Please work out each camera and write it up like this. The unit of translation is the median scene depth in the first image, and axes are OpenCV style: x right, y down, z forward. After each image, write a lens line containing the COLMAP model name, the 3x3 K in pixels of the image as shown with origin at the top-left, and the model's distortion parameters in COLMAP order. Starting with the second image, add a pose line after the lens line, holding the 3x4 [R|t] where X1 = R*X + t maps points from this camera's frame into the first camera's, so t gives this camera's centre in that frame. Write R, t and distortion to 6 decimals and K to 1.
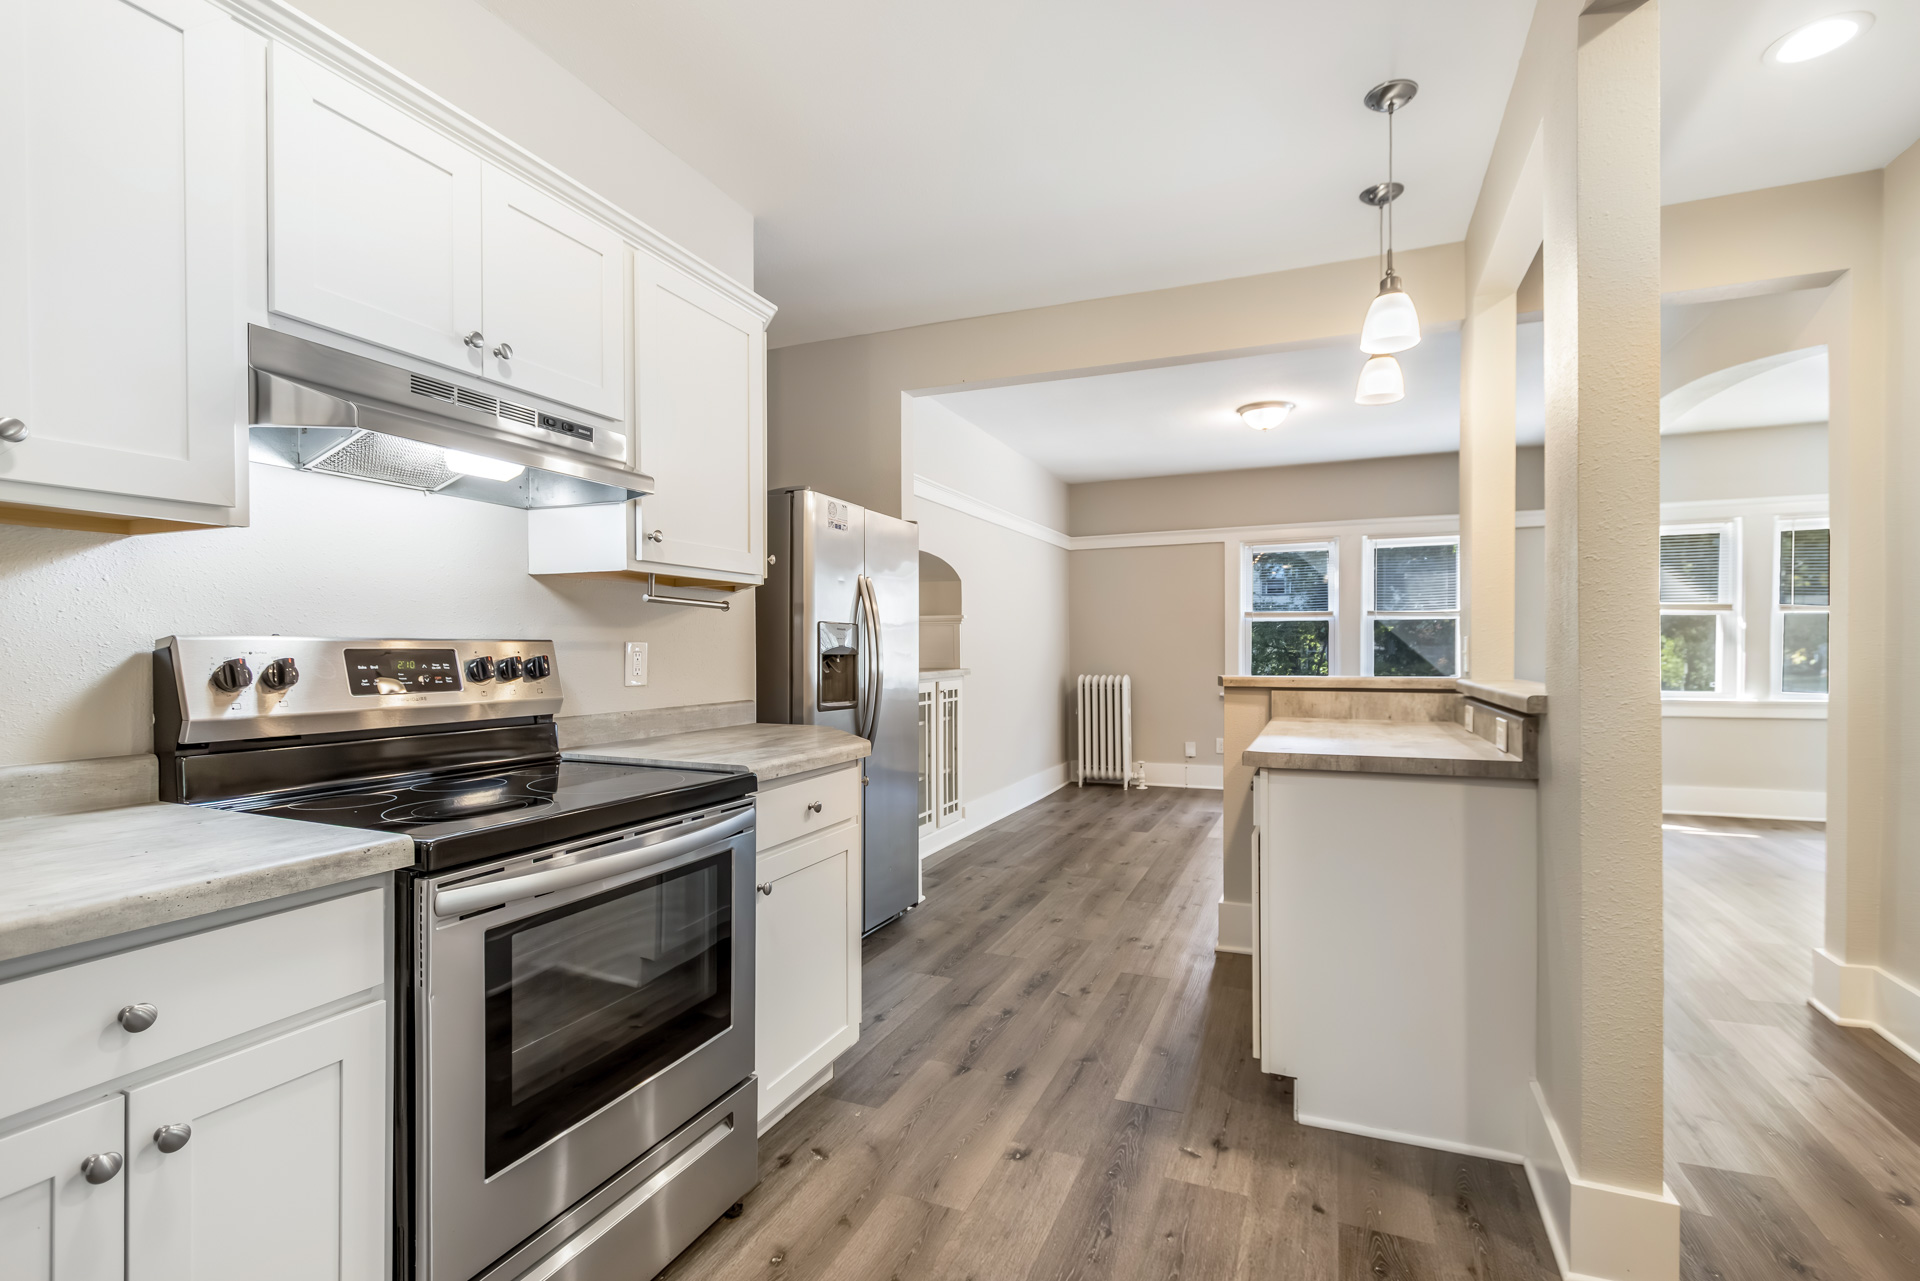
lens RADIAL K [[911.9, 0, 957.5], [0, 911.9, 656.6], [0, 0, 1]] dist [0.037376, -0.015867]
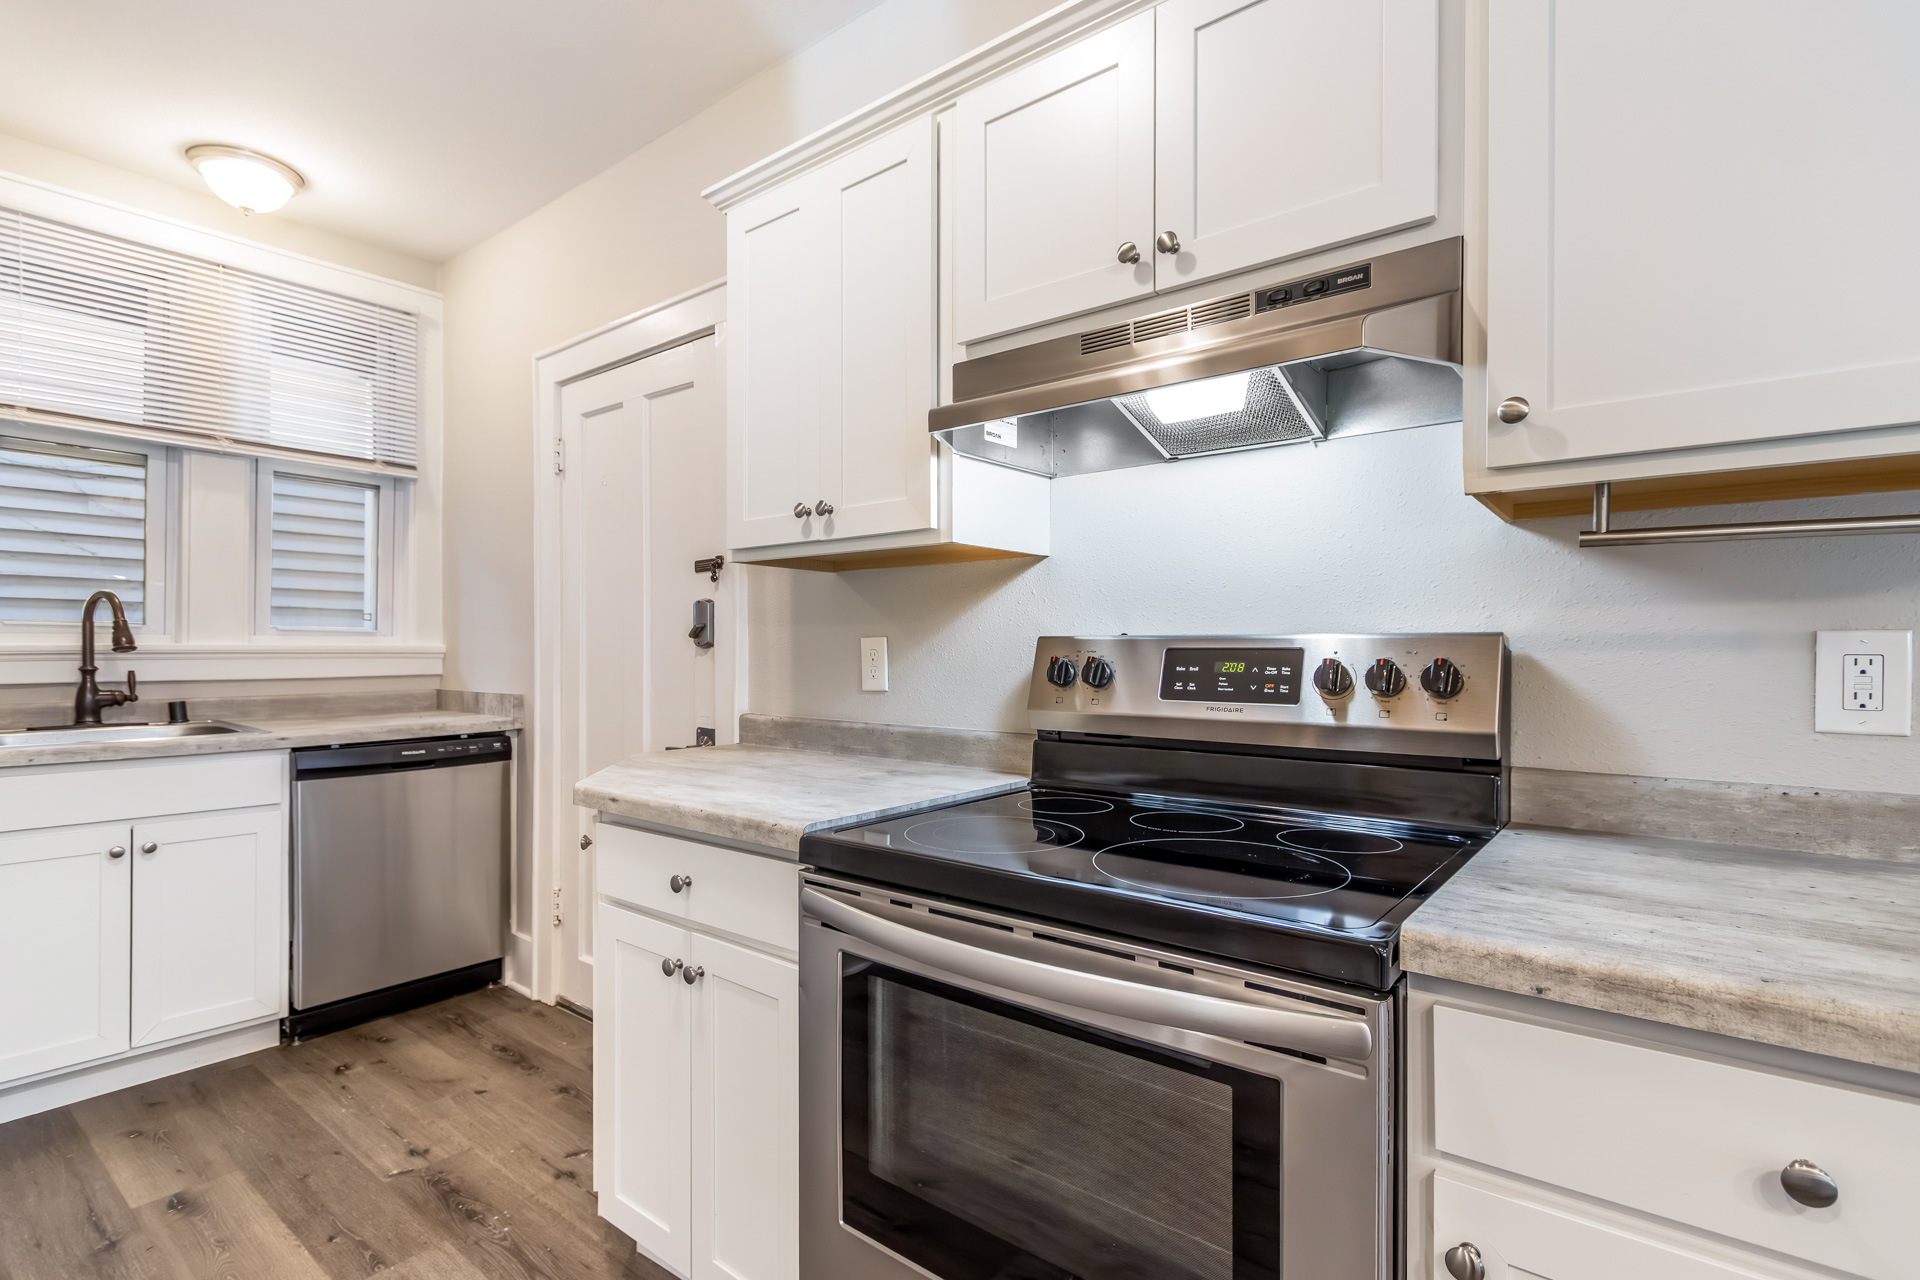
lens RADIAL K [[911.9, 0, 957.5], [0, 911.9, 656.1], [0, 0, 1]] dist [0.037376, -0.015867]
pose [[-0.278888, 0.005006, -0.960310, 0.212790], [-0.007830, 0.999941, 0.007486, -0.004384], [0.960292, 0.009607, -0.278833, 0.856596]]
